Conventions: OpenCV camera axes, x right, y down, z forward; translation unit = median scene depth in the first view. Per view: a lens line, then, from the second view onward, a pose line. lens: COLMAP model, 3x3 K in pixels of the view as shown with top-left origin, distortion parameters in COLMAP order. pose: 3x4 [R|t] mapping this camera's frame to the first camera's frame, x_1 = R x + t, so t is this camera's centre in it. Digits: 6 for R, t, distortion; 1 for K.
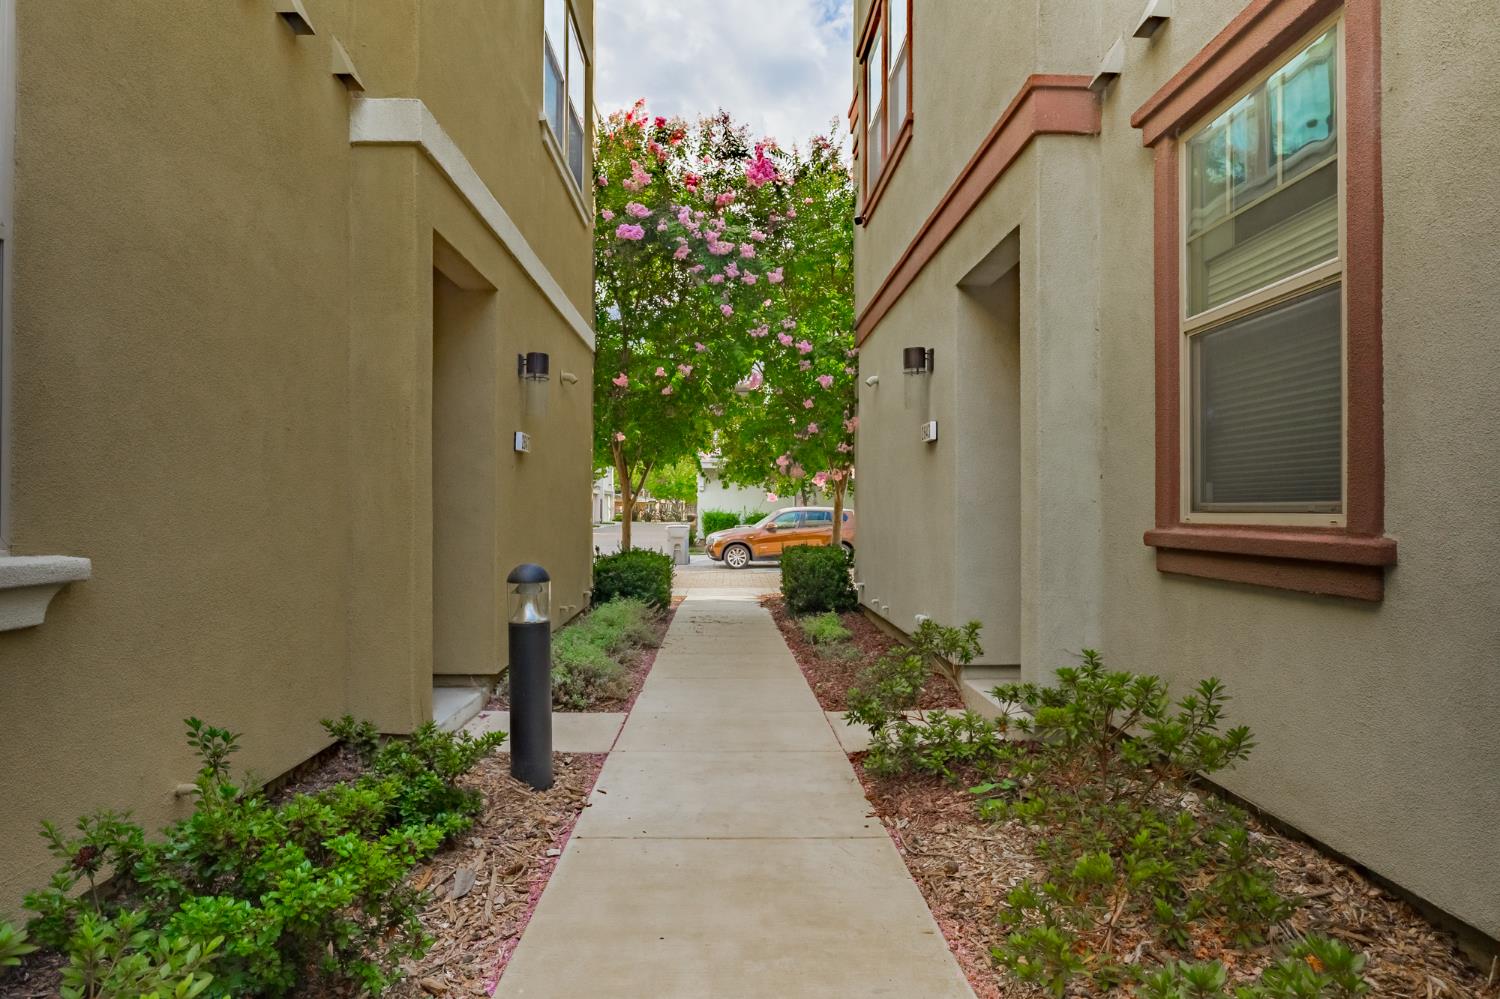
lens RADIAL K [[865.5, 0, 750.0], [0, 865.5, 499.5], [0, 0, 1]] dist [0.001631, 0.000537]
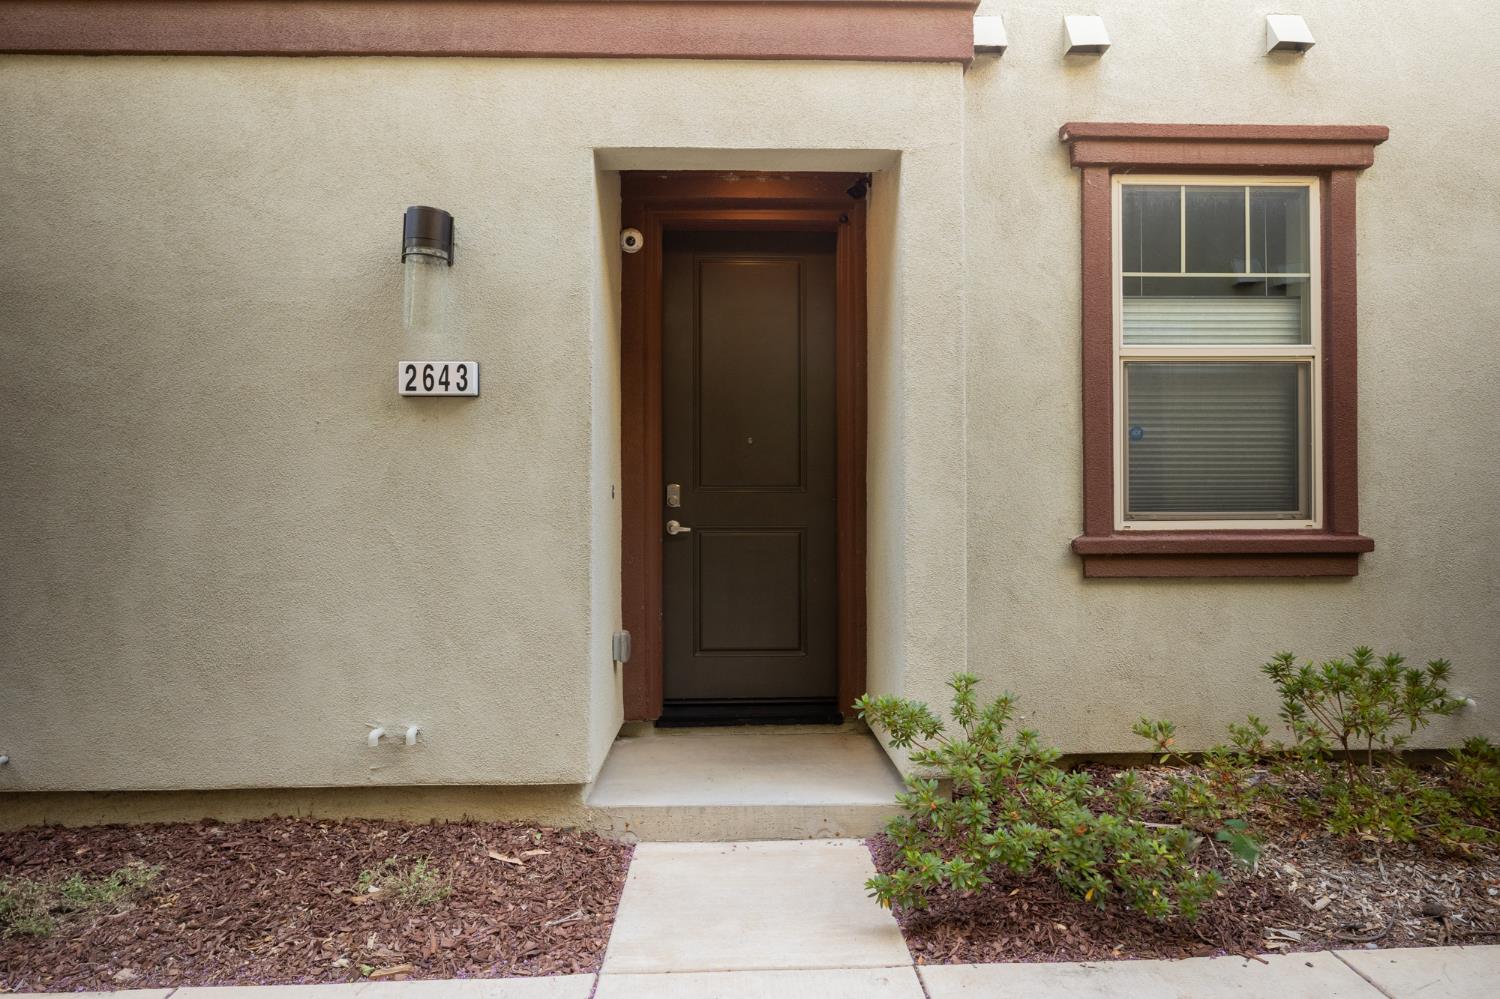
lens RADIAL K [[865.5, 0, 750.0], [0, 865.5, 499.5], [0, 0, 1]] dist [0.001631, 0.000537]
pose [[-0.004808, 0.008098, 0.999956, -0.678734], [-0.006060, 0.999949, -0.008127, -0.000195], [-0.999970, -0.006099, -0.004759, 1.698606]]
